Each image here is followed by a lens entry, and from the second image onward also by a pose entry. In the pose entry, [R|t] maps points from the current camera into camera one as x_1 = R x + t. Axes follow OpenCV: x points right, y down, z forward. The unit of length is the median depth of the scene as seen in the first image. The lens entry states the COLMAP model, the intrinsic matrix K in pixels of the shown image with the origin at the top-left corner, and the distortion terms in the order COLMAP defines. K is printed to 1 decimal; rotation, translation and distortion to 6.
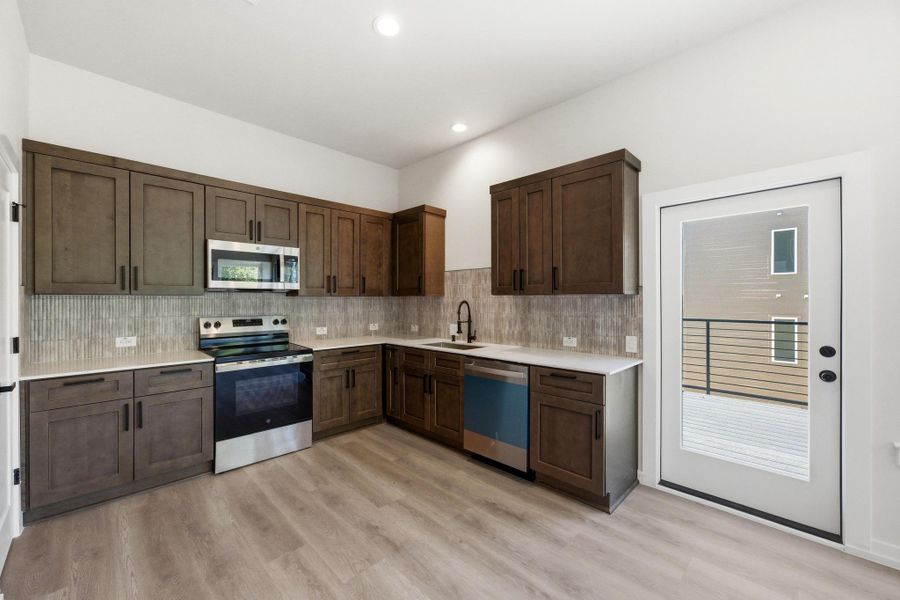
lens RADIAL K [[364.2, 0, 450.0], [0, 364.2, 300.0], [0, 0, 1]] dist [0.000790, -0.000046]
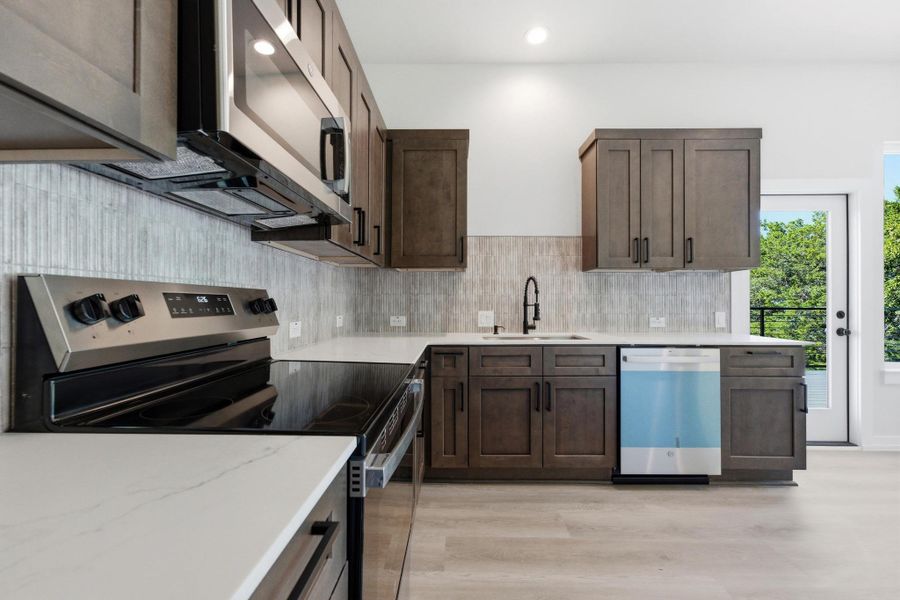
lens RADIAL K [[356.4, 0, 443.9], [0, 356.4, 302.2], [0, 0, 1]] dist [0.001845, 0.000196]
pose [[0.709043, 0.004509, 0.705150, -0.713527], [-0.003293, 0.999990, -0.003083, 0.068395], [-0.705157, -0.000136, 0.709051, 0.744574]]
